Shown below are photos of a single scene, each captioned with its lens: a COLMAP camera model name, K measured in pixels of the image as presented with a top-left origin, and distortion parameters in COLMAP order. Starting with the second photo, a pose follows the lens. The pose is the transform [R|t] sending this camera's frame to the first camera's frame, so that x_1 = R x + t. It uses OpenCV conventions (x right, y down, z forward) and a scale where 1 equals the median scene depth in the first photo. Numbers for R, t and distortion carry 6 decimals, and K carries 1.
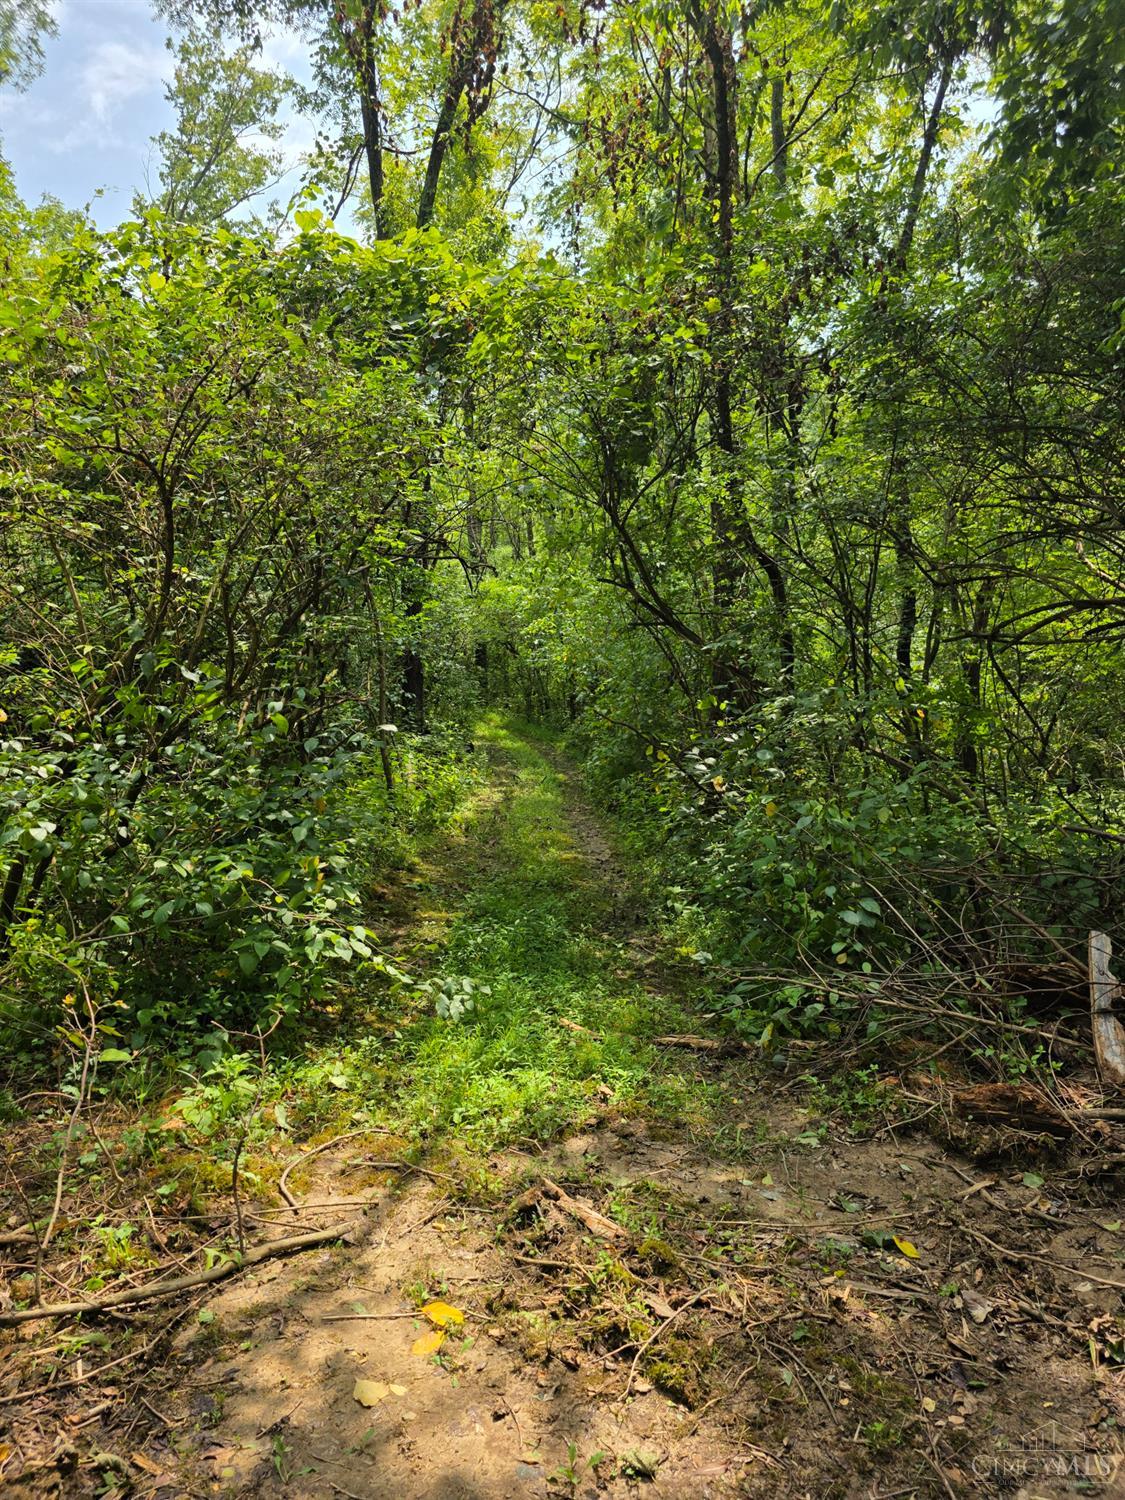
lens RADIAL K [[1000.2, 0, 569.2], [0, 1000.2, 751.2], [0, 0, 1]] dist [0.000160, -0.003895]
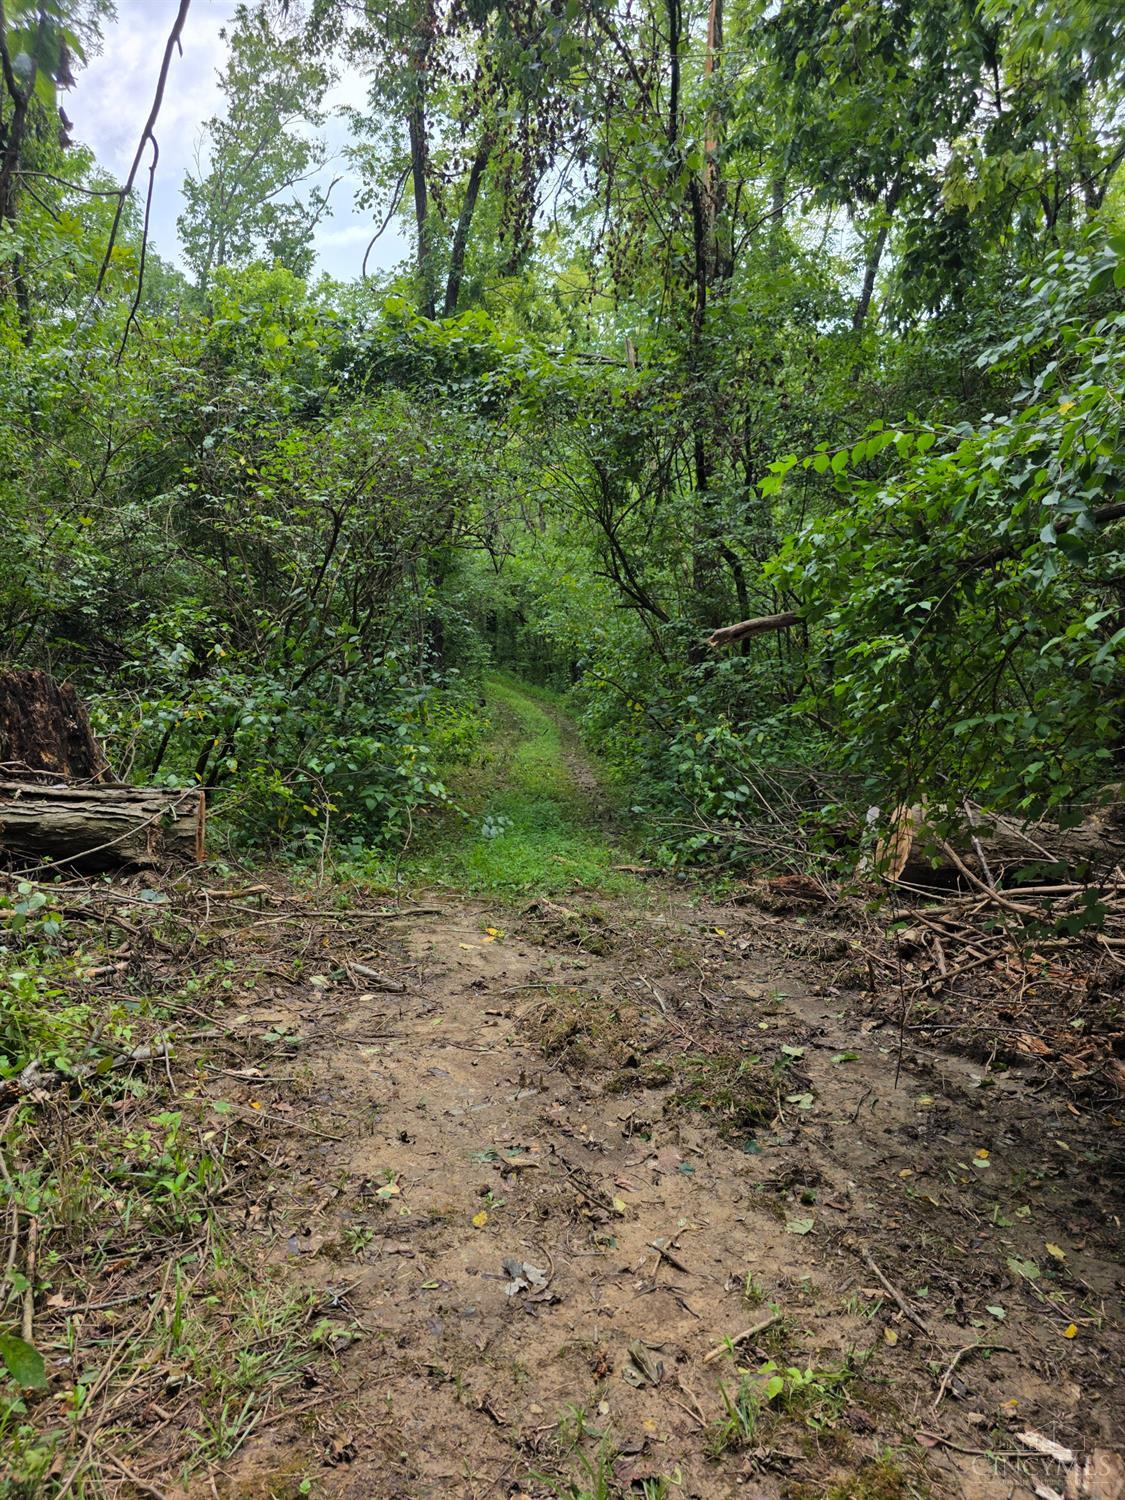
lens RADIAL K [[1000.2, 0, 553.0], [0, 1000.2, 749.1], [0, 0, 1]] dist [0.000160, -0.003895]
pose [[0.998941, 0.043197, -0.015853, 0.002209], [-0.042701, 0.998626, 0.030377, 0.011681], [0.017144, -0.029668, 0.999413, -0.148510]]
